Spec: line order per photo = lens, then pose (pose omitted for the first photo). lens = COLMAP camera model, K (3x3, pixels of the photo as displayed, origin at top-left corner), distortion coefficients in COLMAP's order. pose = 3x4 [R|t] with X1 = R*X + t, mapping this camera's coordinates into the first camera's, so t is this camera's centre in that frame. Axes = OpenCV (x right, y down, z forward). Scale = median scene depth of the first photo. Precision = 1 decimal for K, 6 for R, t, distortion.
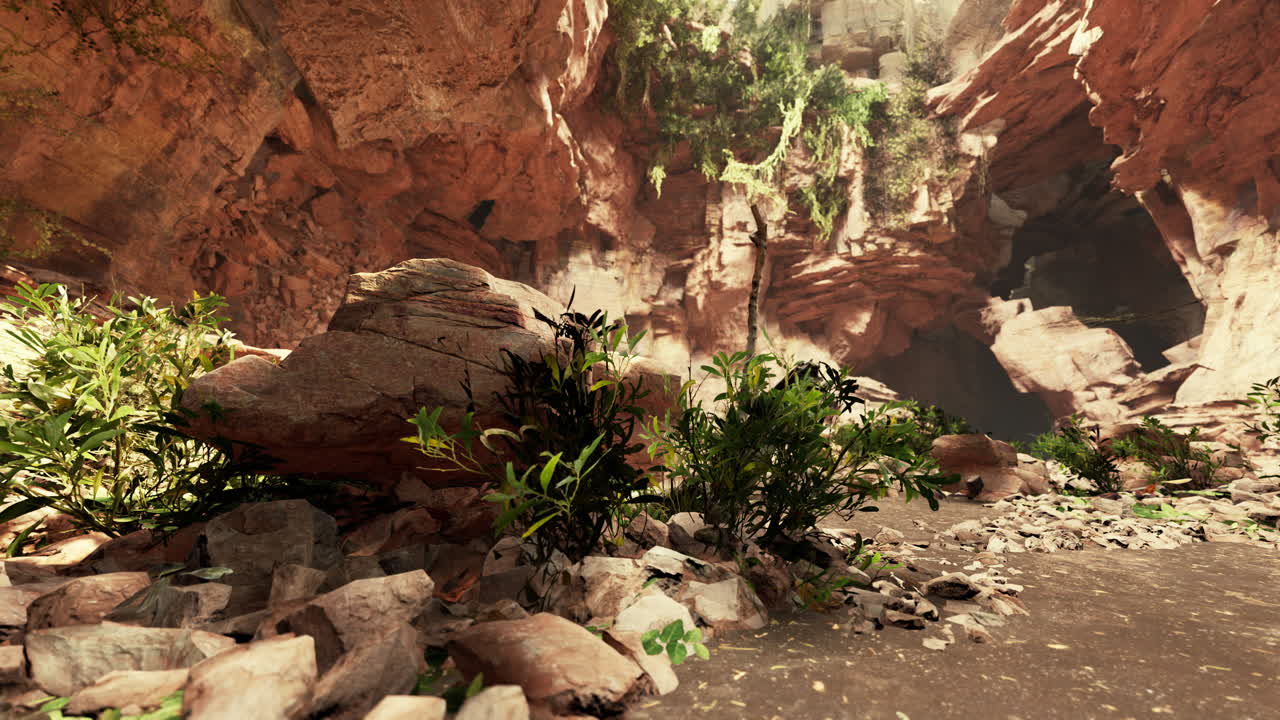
lens RADIAL K [[523.4, 0, 639.6], [0, 523.4, 359.2], [0, 0, 1]] dist [-0.003426, -0.000031]
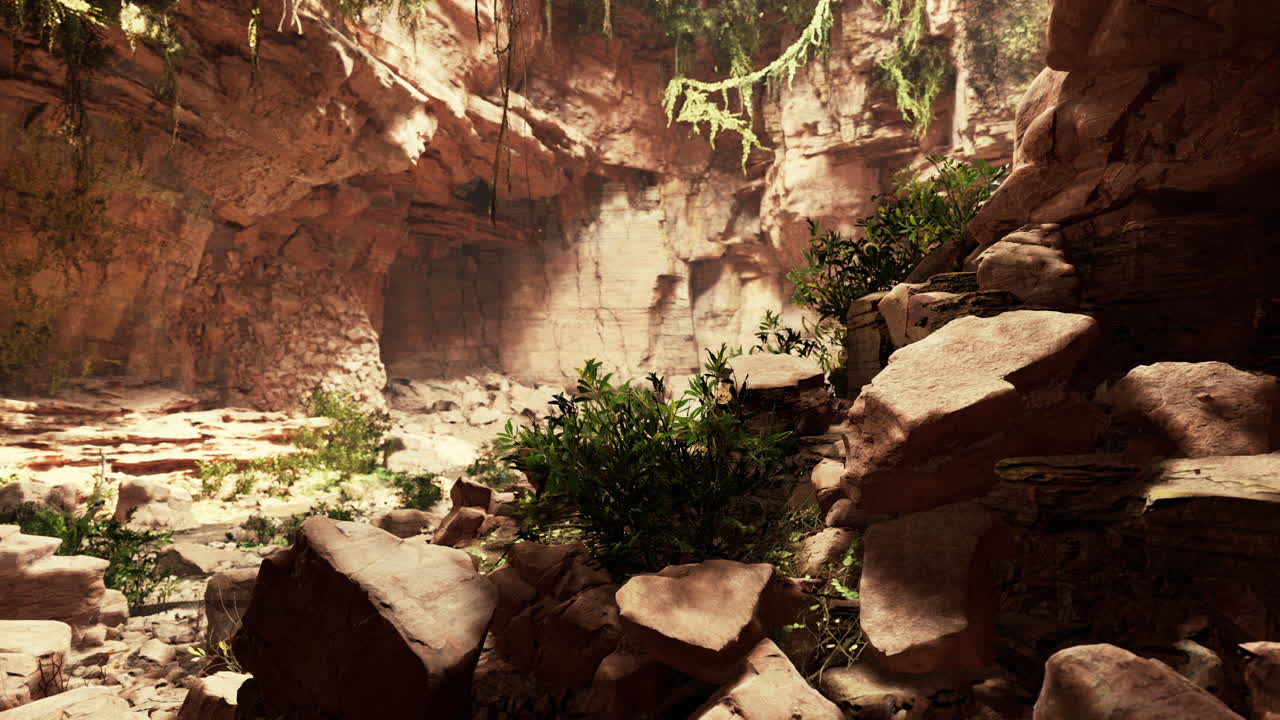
lens RADIAL K [[905.2, 0, 640.4], [0, 905.2, 360.3], [0, 0, 1]] dist [-0.008122, -0.004591]
pose [[0.837836, -0.005072, -0.545898, 0.682593], [0.098810, 0.984850, 0.142502, -0.146536], [0.536905, -0.173334, 0.825644, -0.189889]]
